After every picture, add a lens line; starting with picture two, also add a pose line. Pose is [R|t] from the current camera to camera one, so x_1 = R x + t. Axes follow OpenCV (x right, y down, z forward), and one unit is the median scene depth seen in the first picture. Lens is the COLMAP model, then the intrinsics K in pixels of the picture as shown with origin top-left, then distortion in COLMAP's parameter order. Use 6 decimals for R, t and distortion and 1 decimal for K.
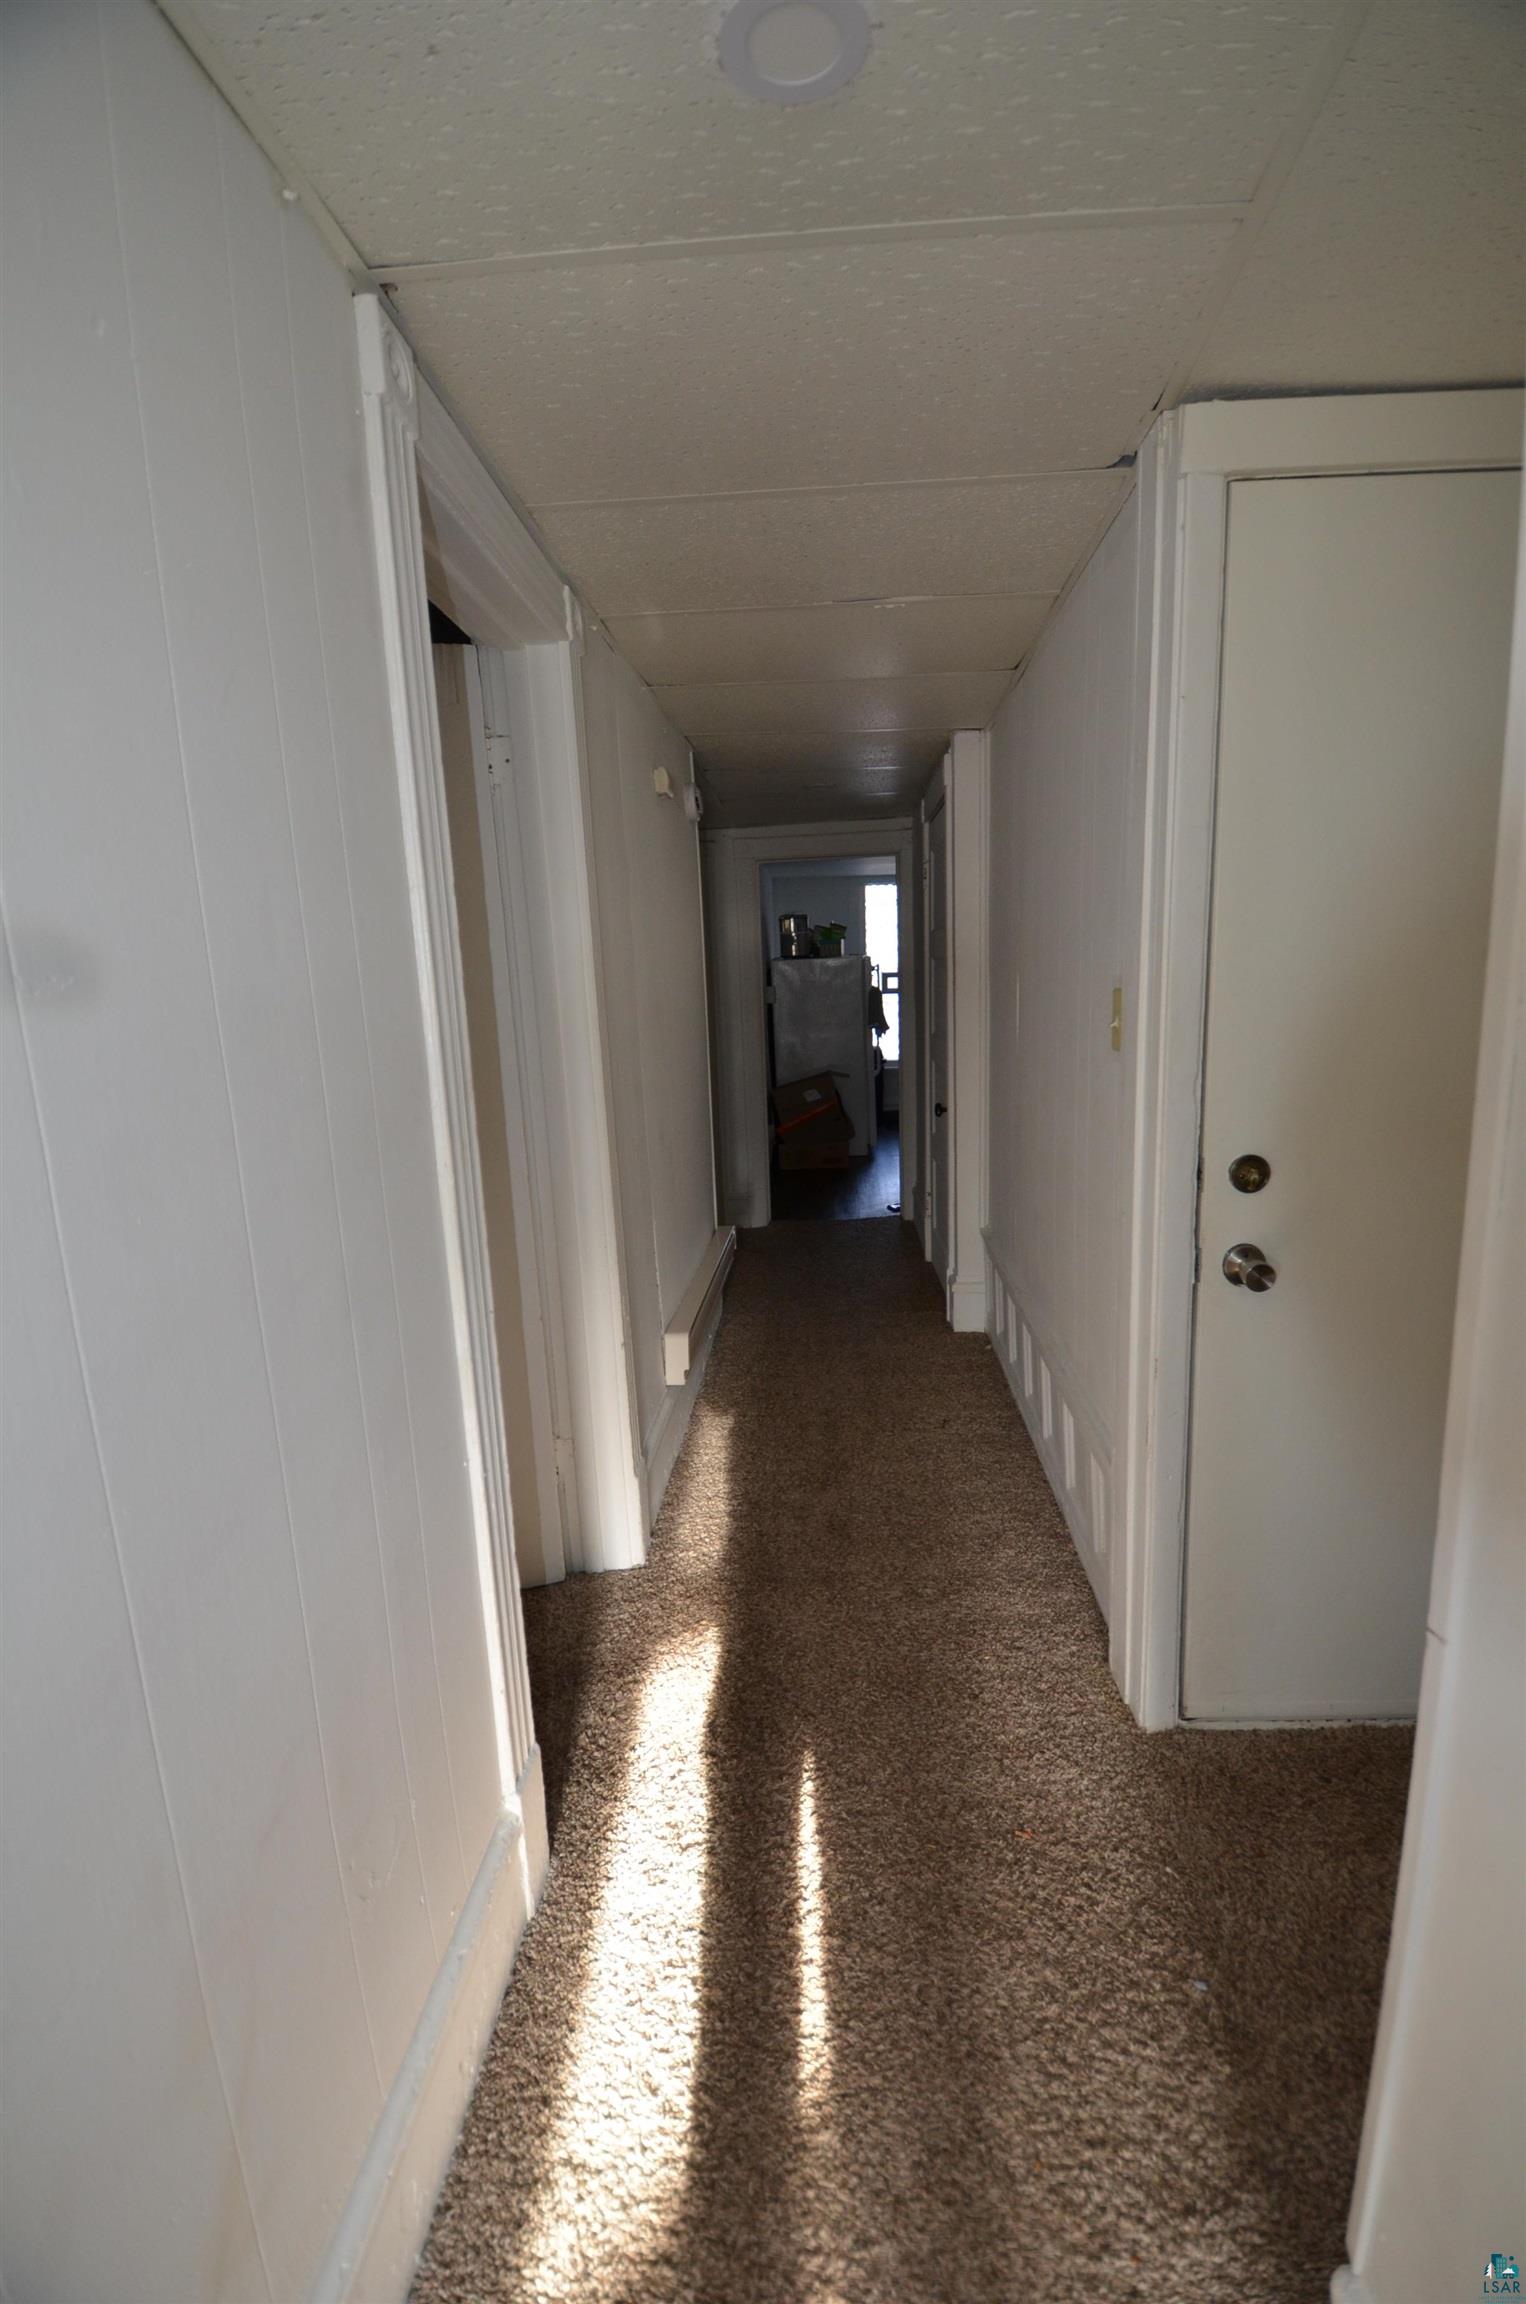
lens RADIAL K [[1000.4, 0, 790.3], [0, 1000.4, 1165.2], [0, 0, 1]] dist [0.023374, -0.028528]
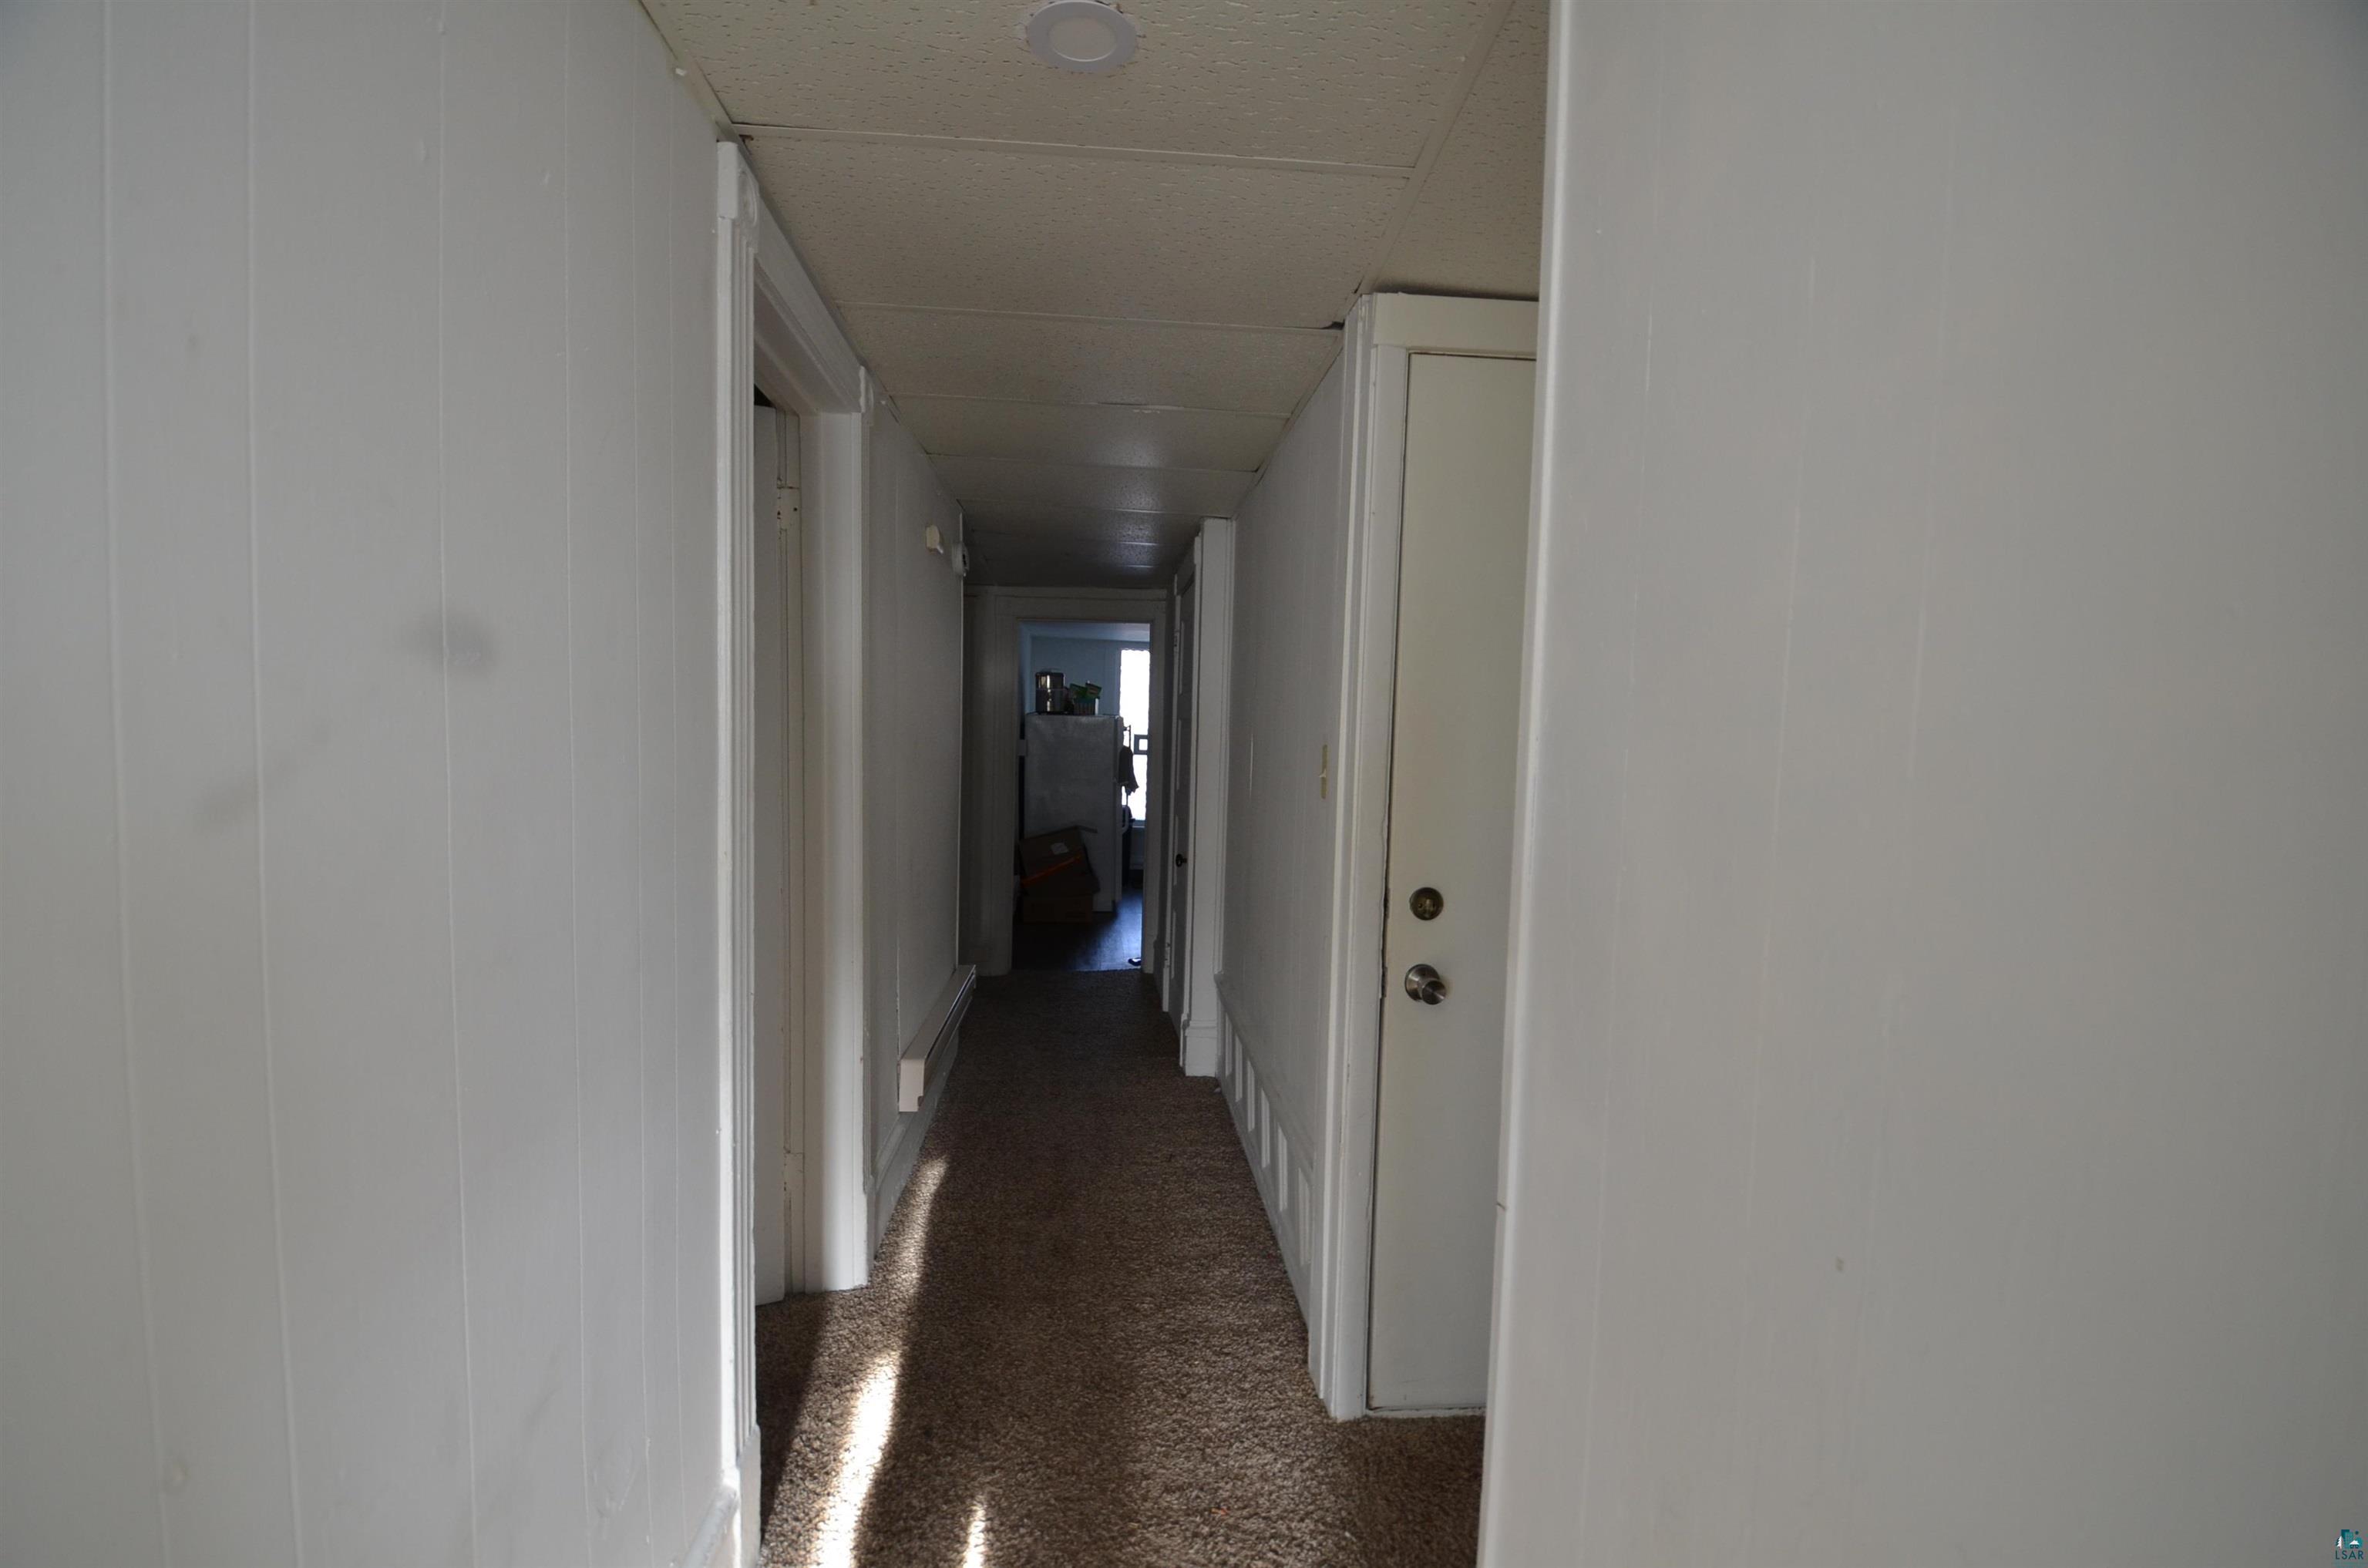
lens RADIAL K [[1028.2, 0, 1174.0], [0, 1028.2, 814.1], [0, 0, 1]] dist [0.023374, -0.028528]
pose [[0.990179, 0.053268, 0.129259, 0.001080], [-0.037995, 0.992302, -0.117870, 0.046453], [-0.134543, 0.111801, 0.984580, -0.132393]]
